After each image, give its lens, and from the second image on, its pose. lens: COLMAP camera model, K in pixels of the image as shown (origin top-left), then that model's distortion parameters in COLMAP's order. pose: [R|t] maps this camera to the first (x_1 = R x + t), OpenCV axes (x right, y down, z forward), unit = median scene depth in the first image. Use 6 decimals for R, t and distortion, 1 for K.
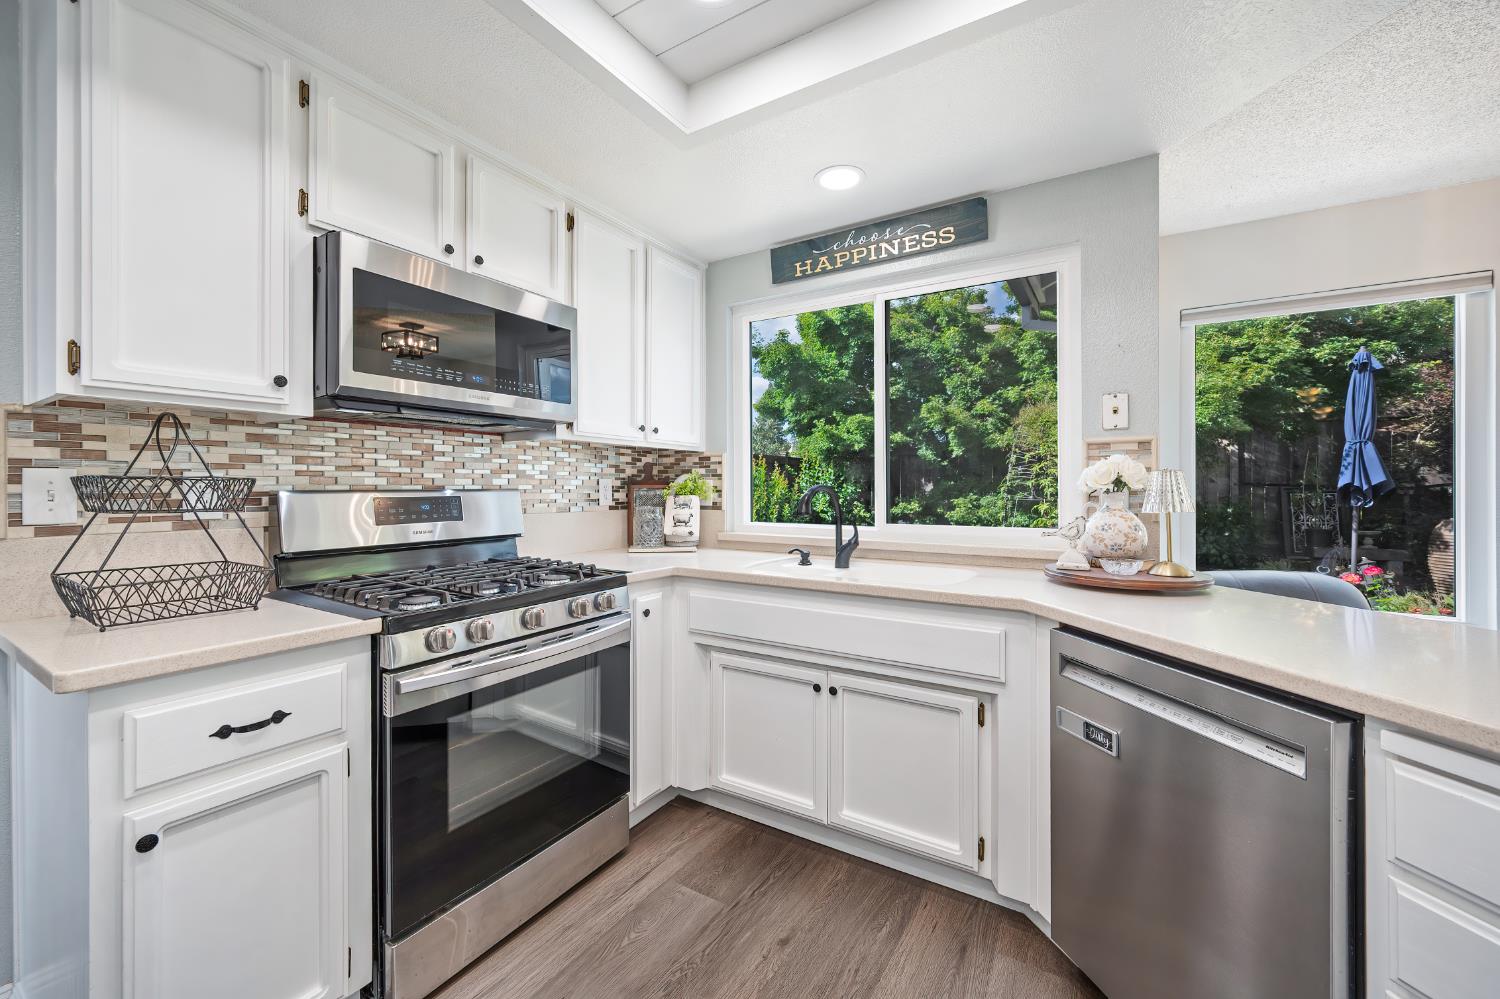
lens RADIAL K [[596.2, 0, 750.3], [0, 596.2, 486.8], [0, 0, 1]] dist [0.000702, -0.000933]
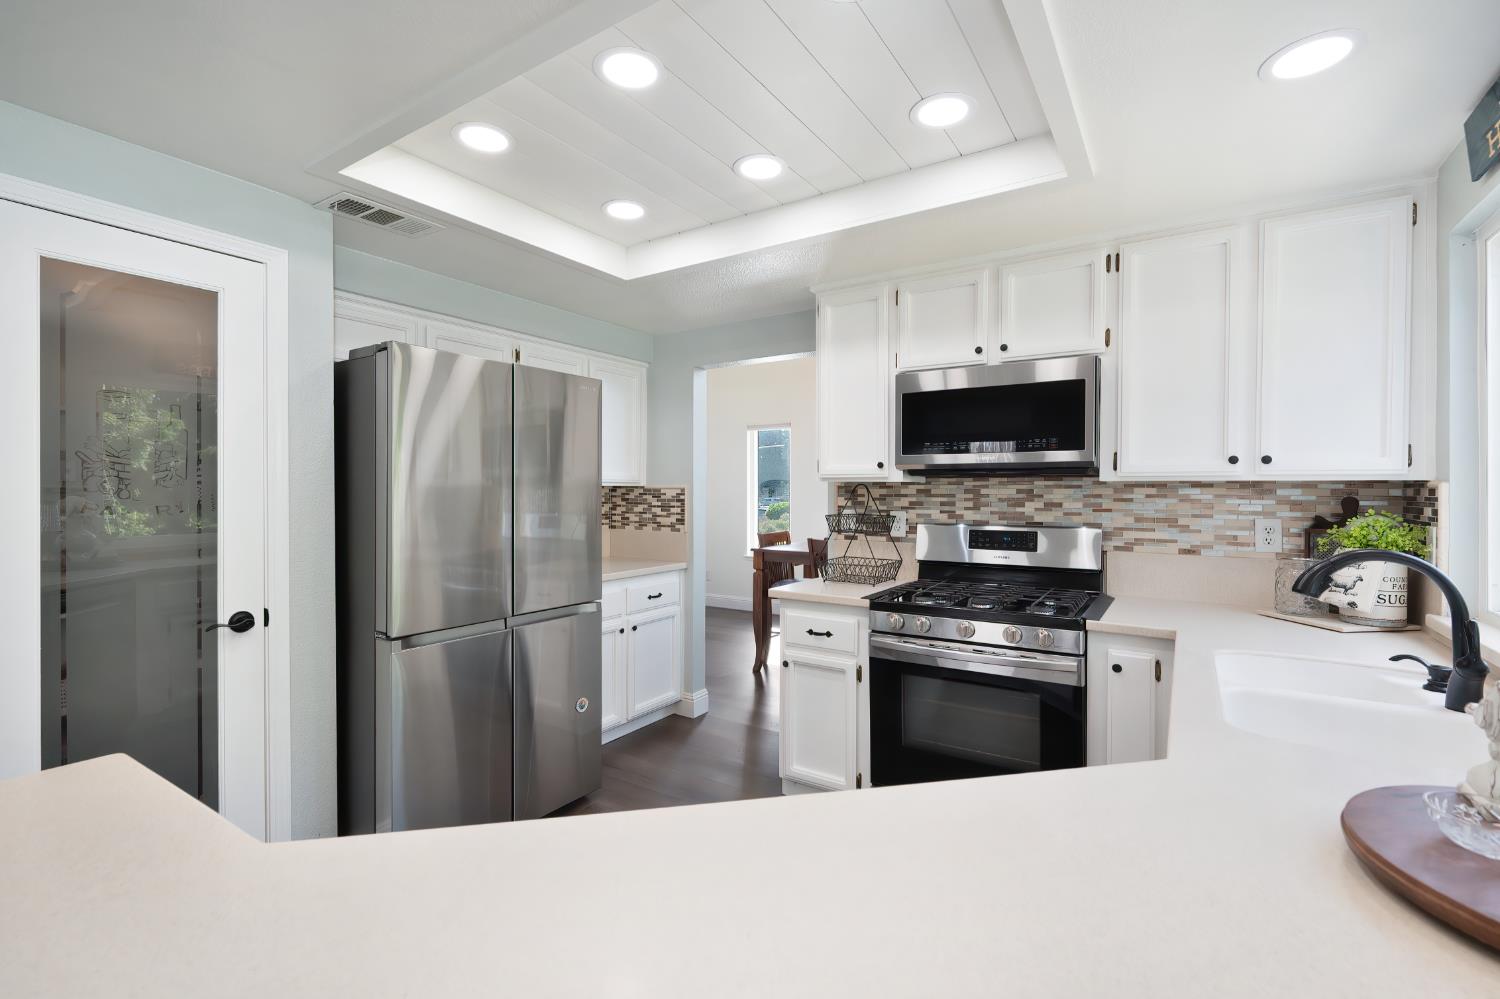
lens RADIAL K [[670.3, 0, 749.1], [0, 670.3, 492.4], [0, 0, 1]] dist [-0.002274, -0.000178]
pose [[-0.030117, 0.004962, -0.999534, 0.948569], [-0.000222, 0.999988, 0.004971, -0.074727], [0.999546, 0.000372, -0.030116, 0.478153]]
